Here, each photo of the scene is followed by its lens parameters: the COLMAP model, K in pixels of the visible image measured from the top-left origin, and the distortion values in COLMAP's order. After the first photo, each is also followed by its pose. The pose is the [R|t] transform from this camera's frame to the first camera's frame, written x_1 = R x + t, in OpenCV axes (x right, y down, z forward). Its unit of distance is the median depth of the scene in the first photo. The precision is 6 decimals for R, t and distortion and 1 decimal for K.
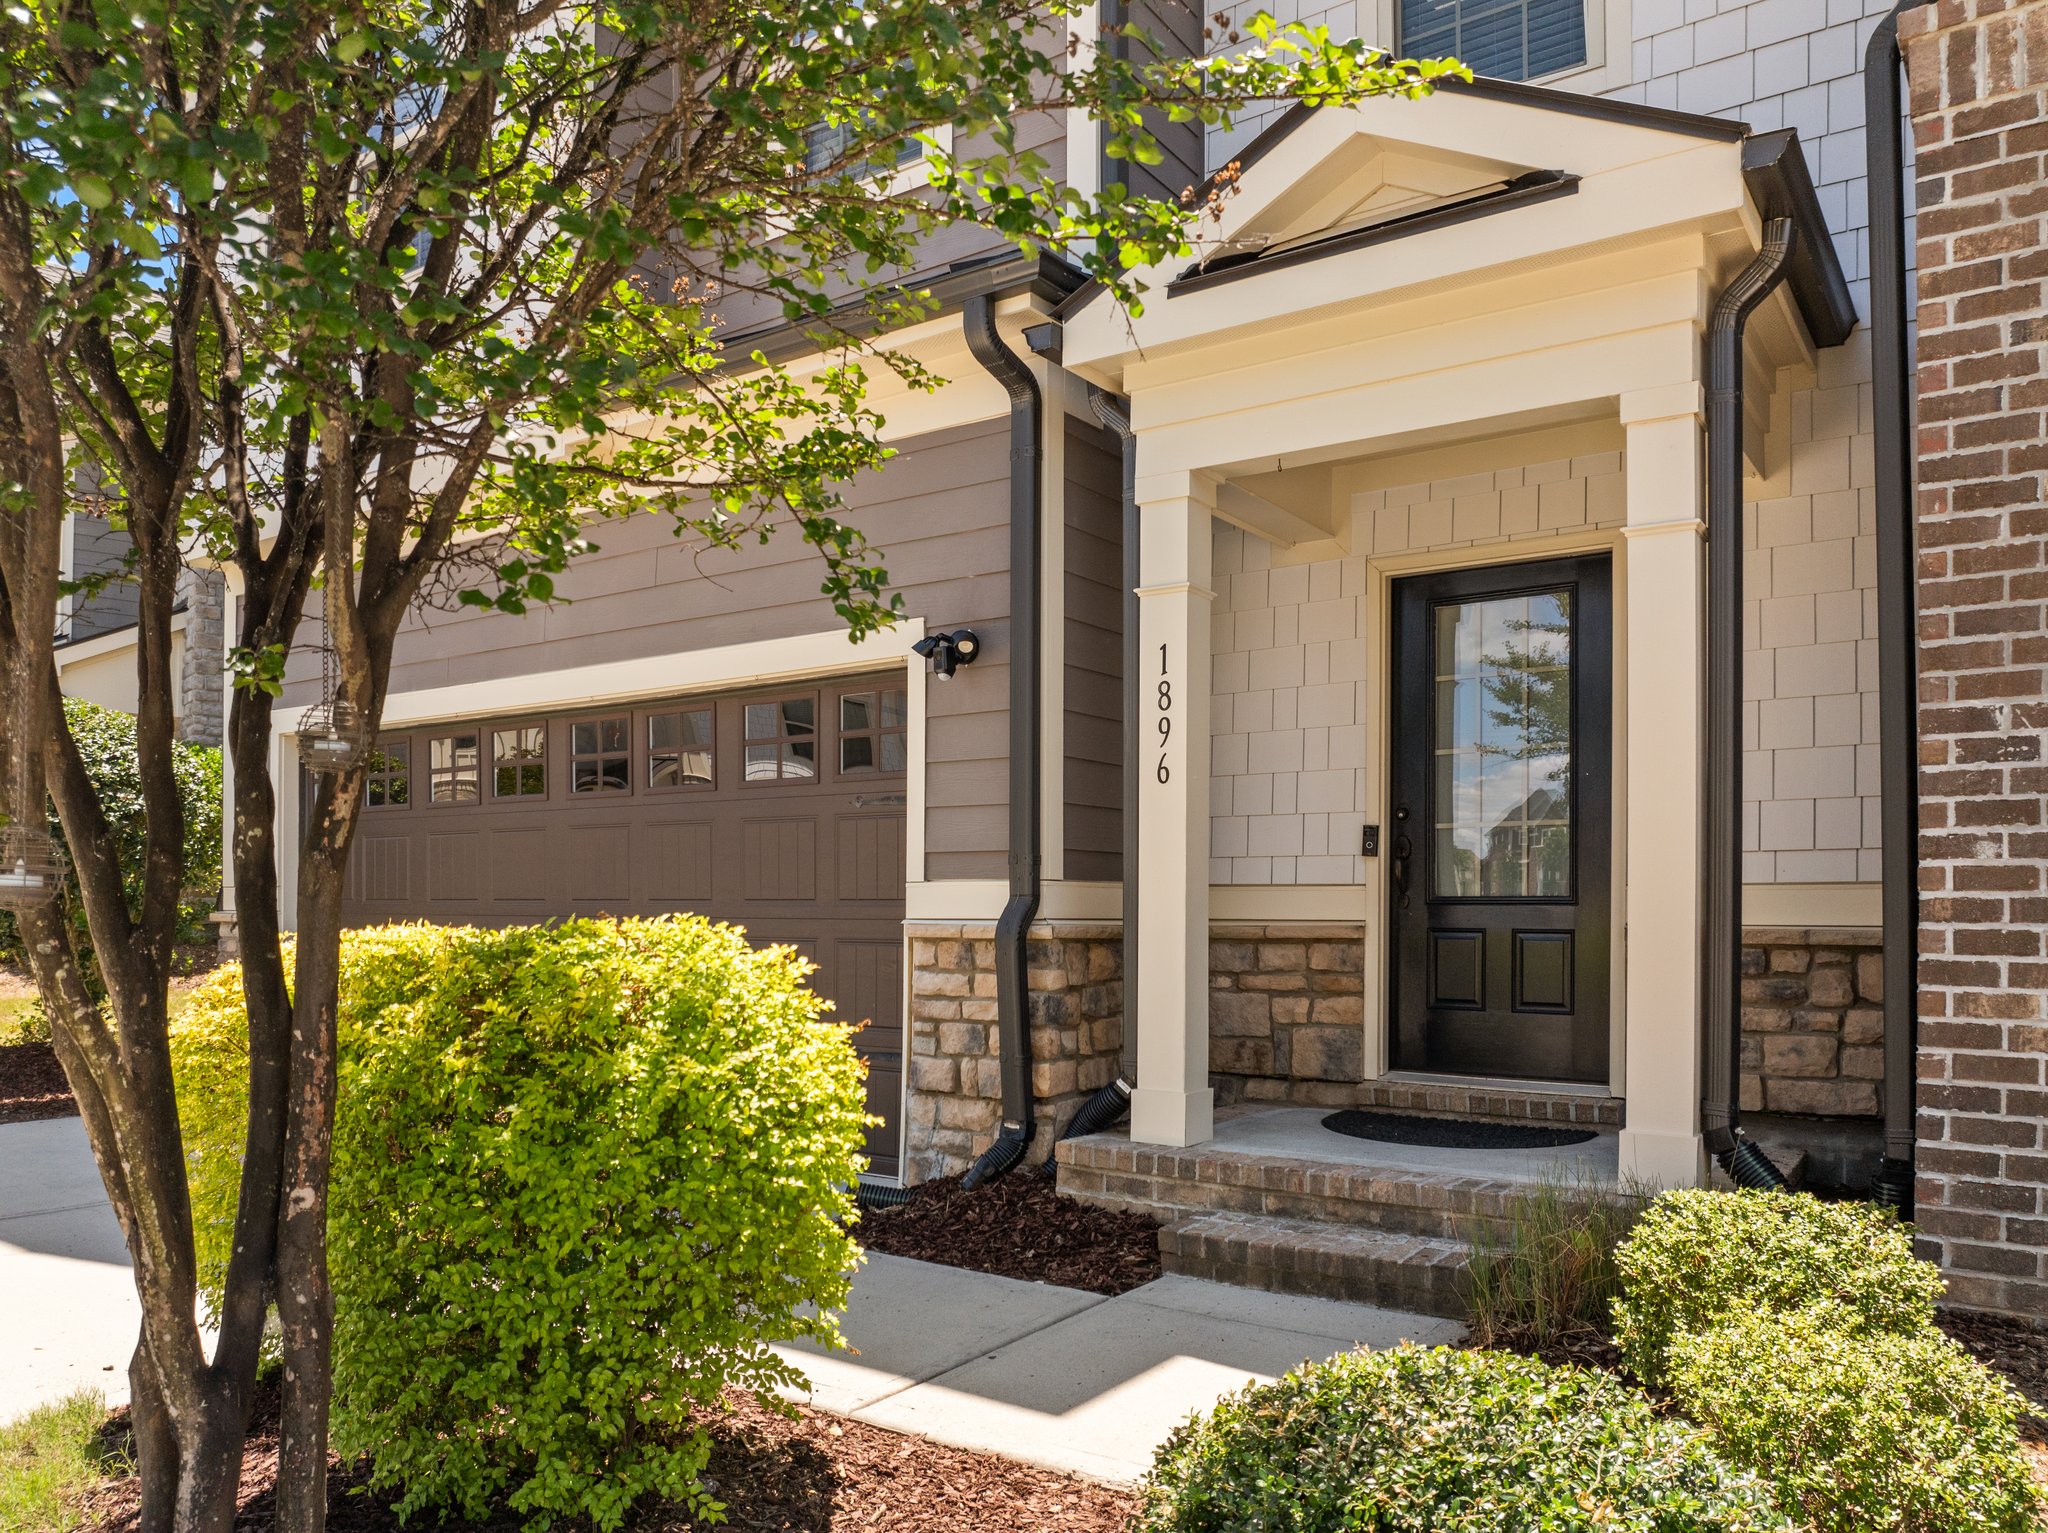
lens RADIAL K [[1512.1, 0, 1025.6], [0, 1512.1, 892.7], [0, 0, 1]] dist [-0.076869, 0.042100]
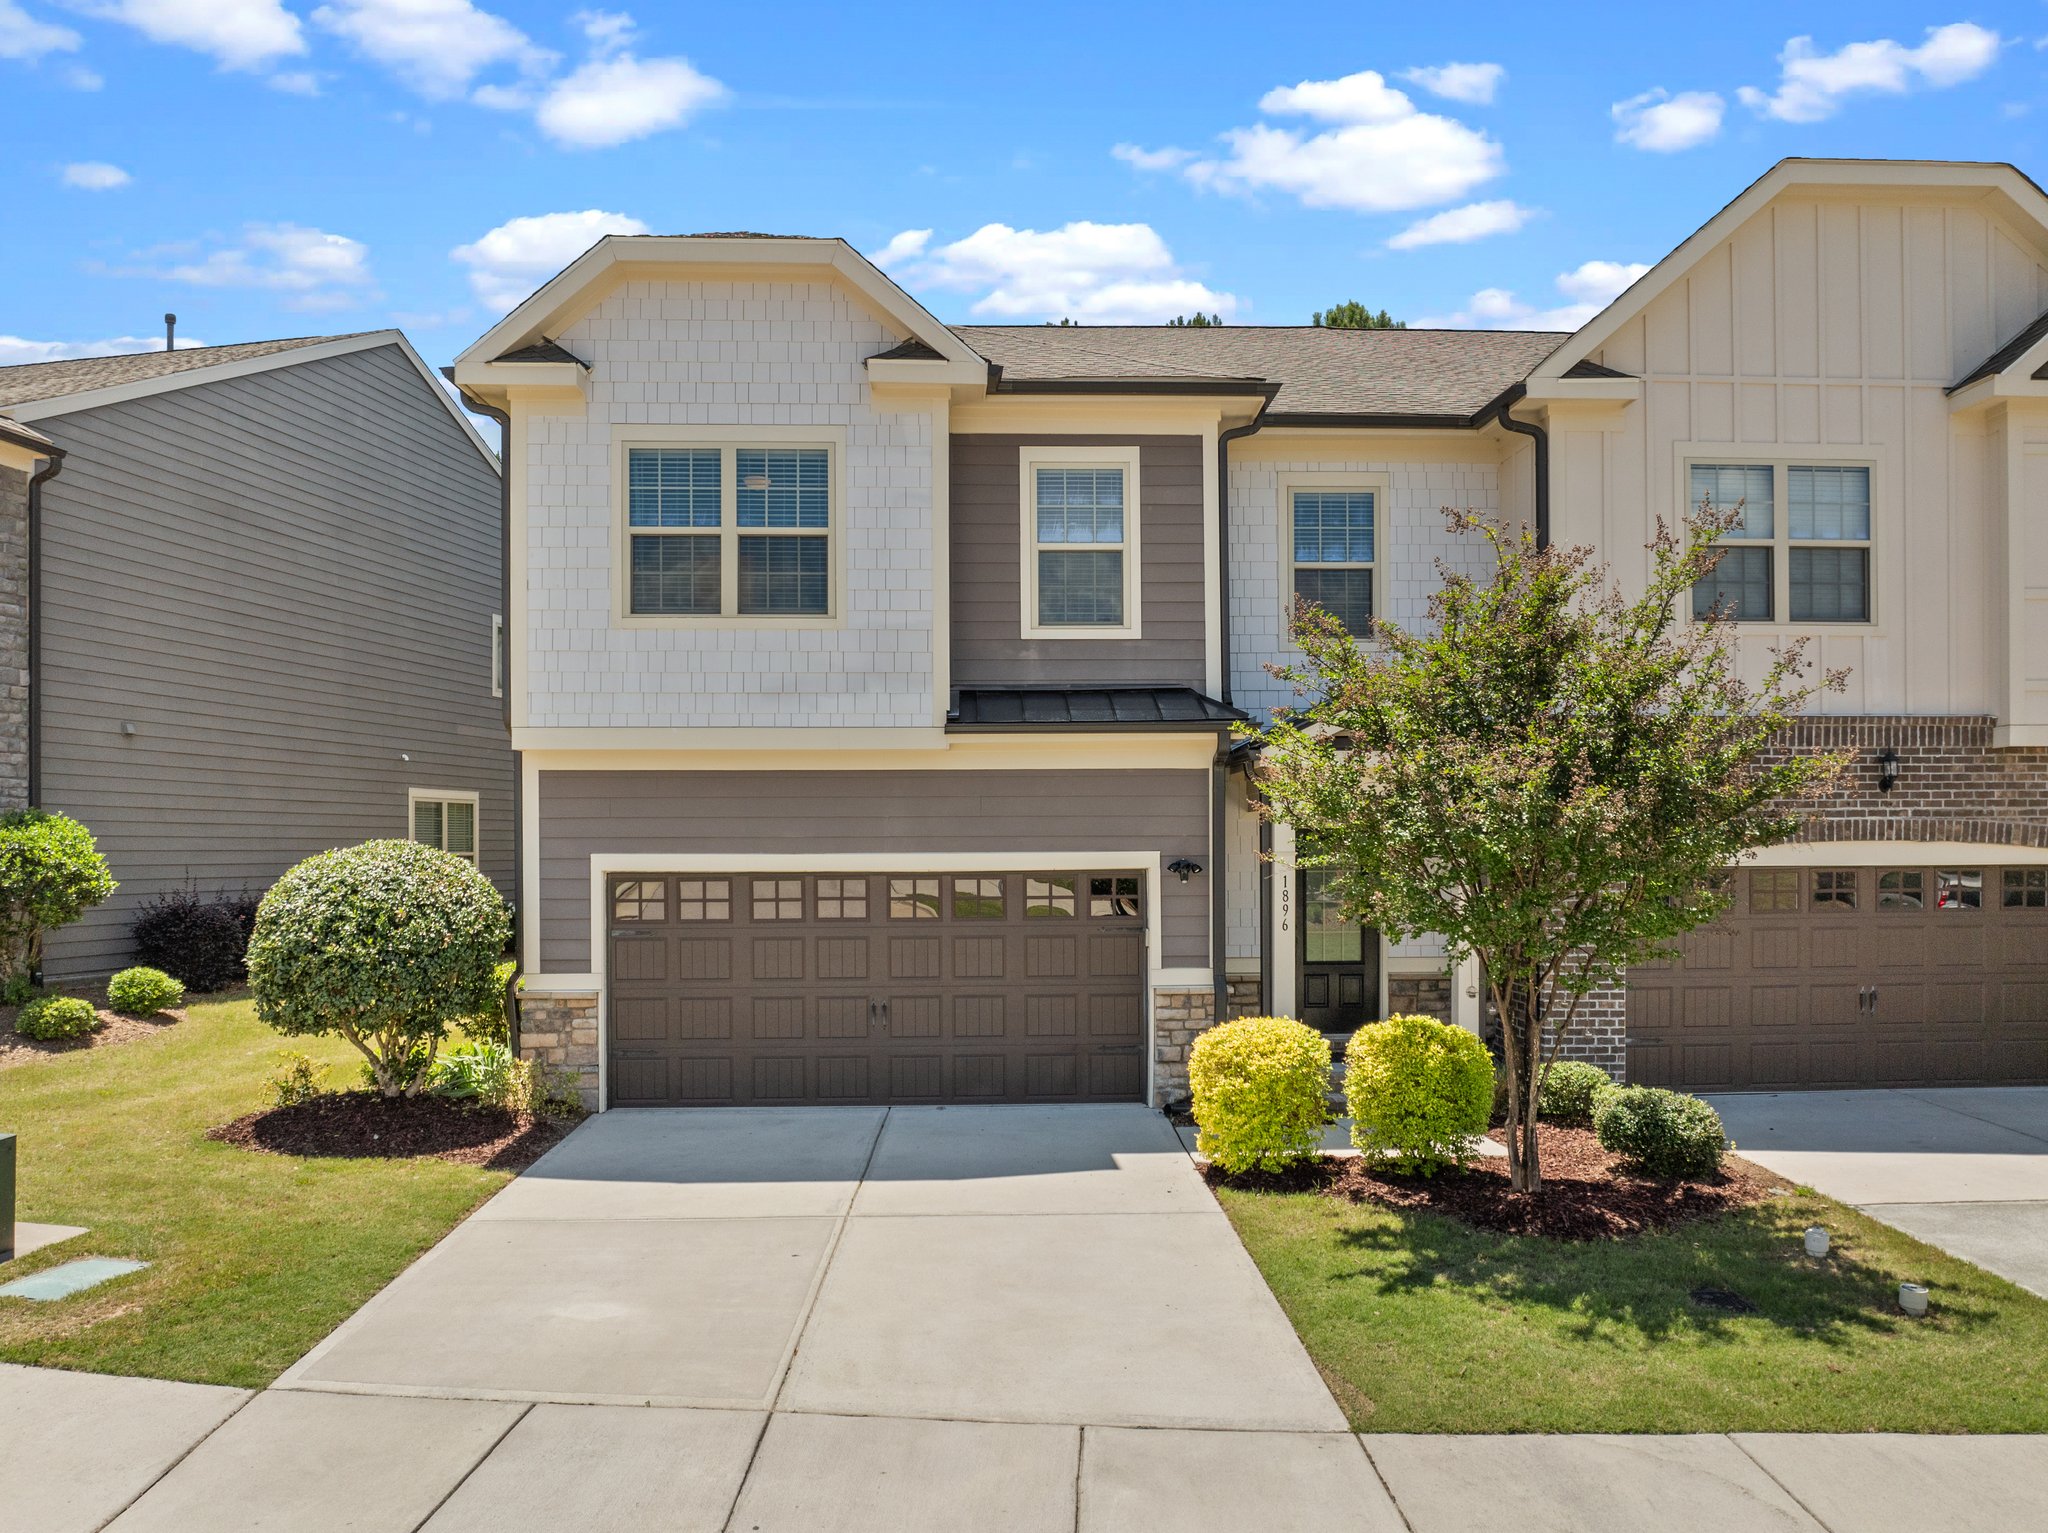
lens RADIAL K [[1495.1, 0, 1029.1], [0, 1495.1, 828.0], [0, 0, 1]] dist [-0.042955, 0.000940]
pose [[0.788626, -0.003284, 0.614864, -2.181282], [0.001007, 0.999991, 0.004049, -0.311507], [-0.614872, -0.002574, 0.788622, -0.874505]]
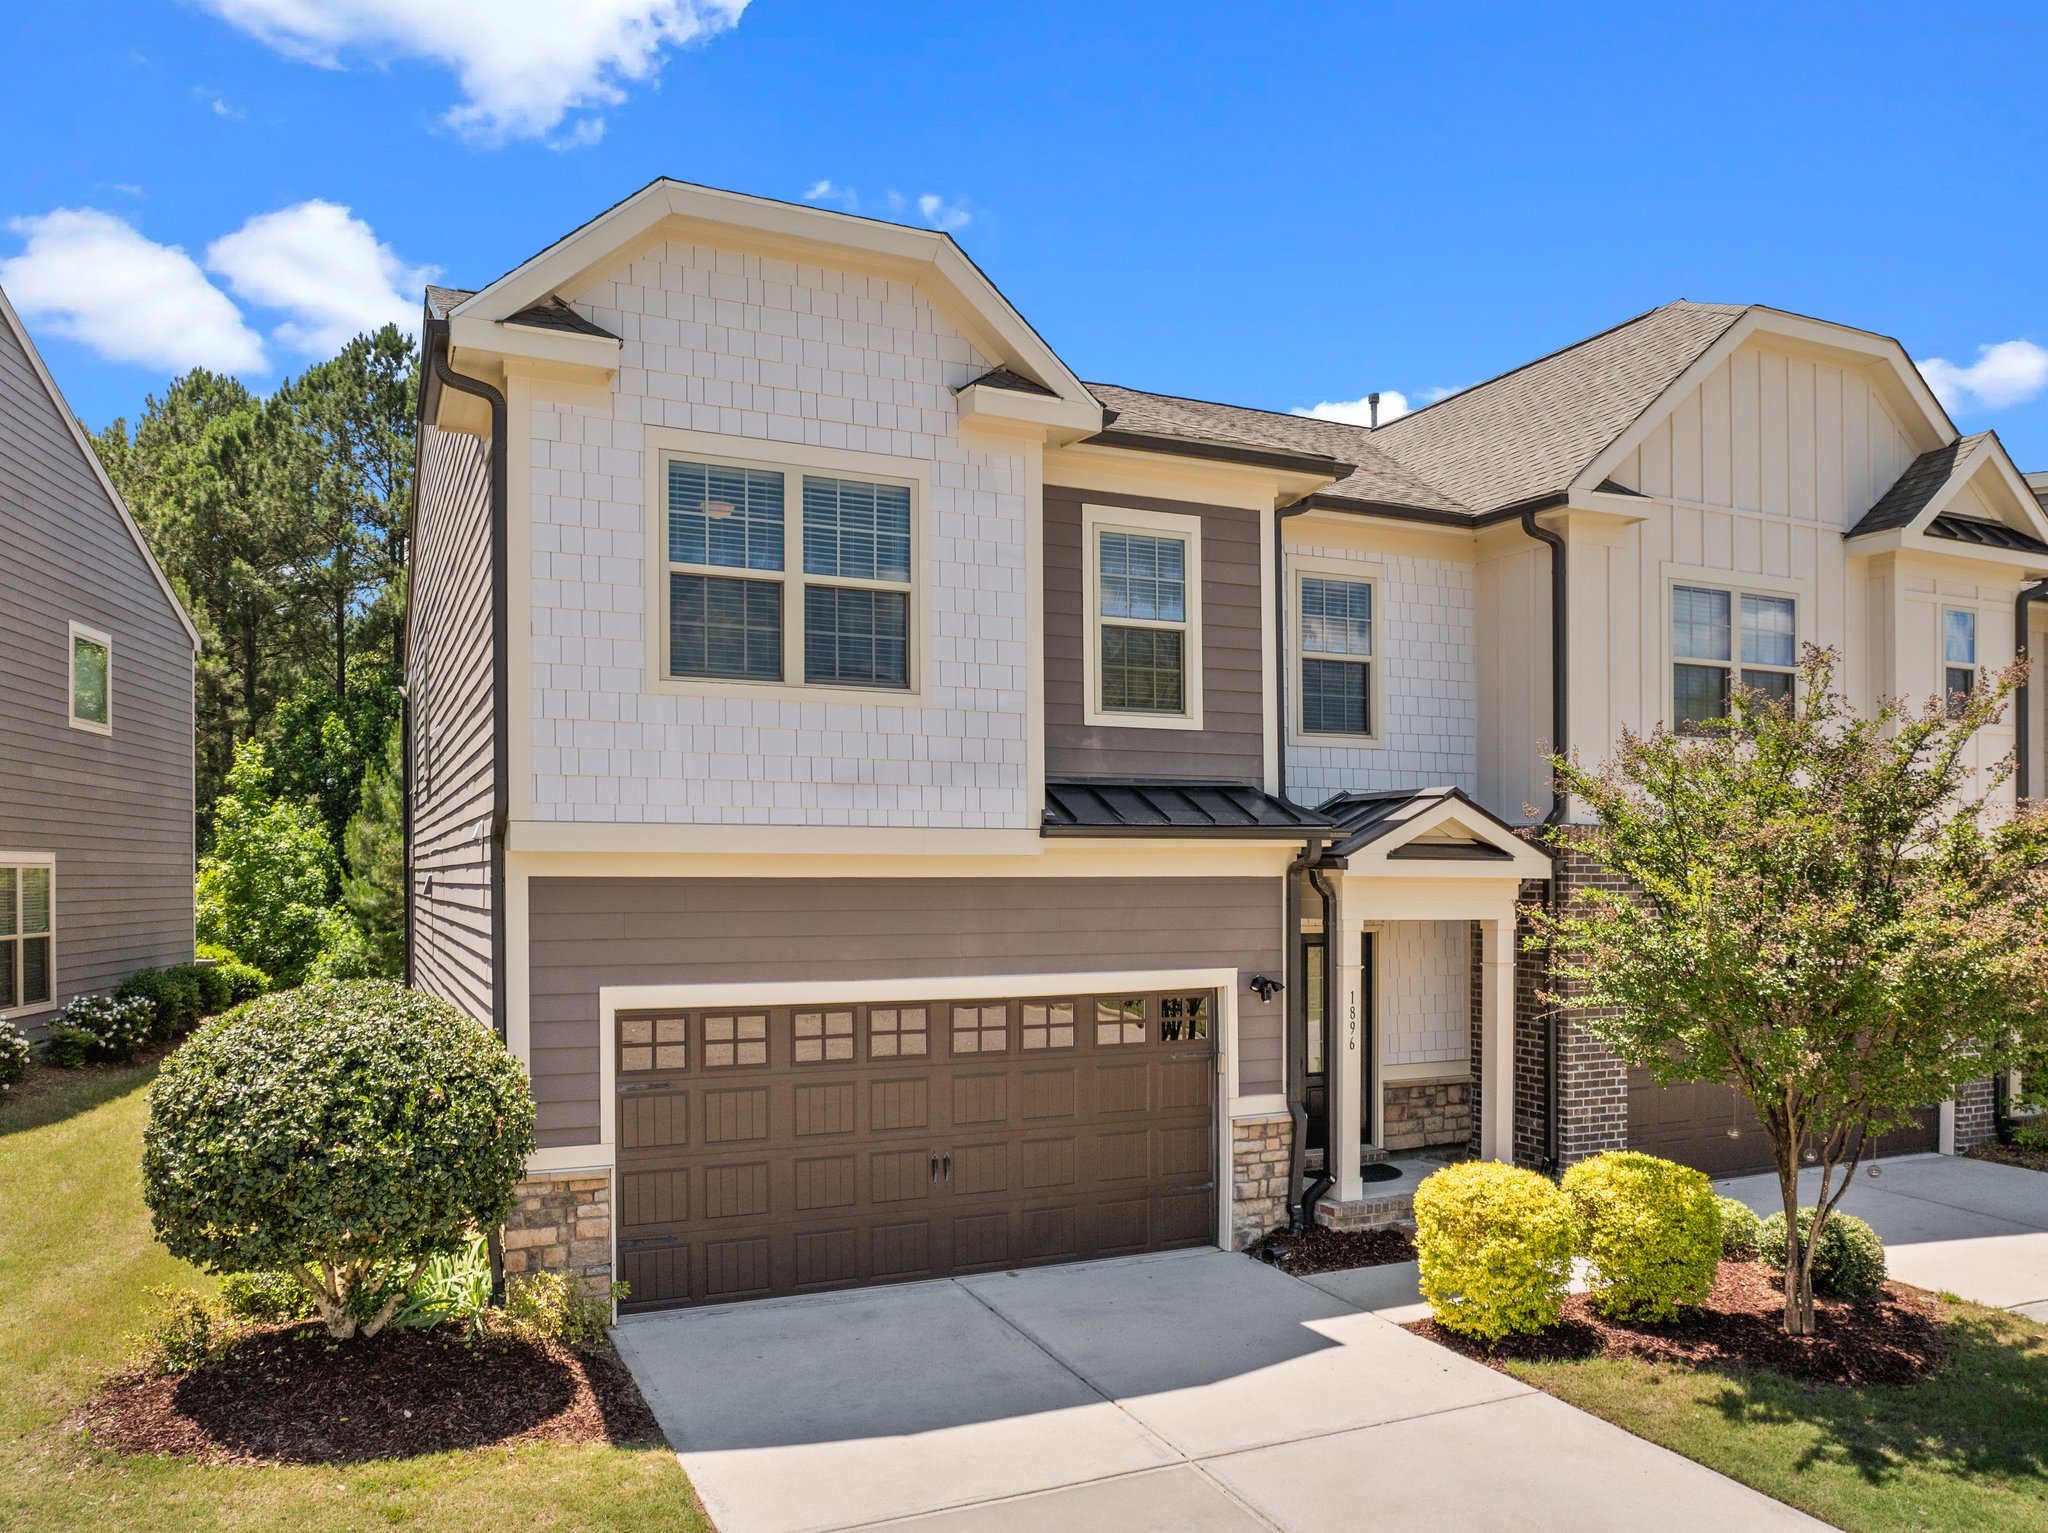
lens RADIAL K [[1496.6, 0, 1017.4], [0, 1496.6, 872.5], [0, 0, 1]] dist [-0.044750, -0.002276]
pose [[0.496526, -0.004245, 0.868011, -2.695694], [-0.008121, 0.999922, 0.009536, -0.450919], [-0.867984, -0.011784, 0.496453, 0.348631]]
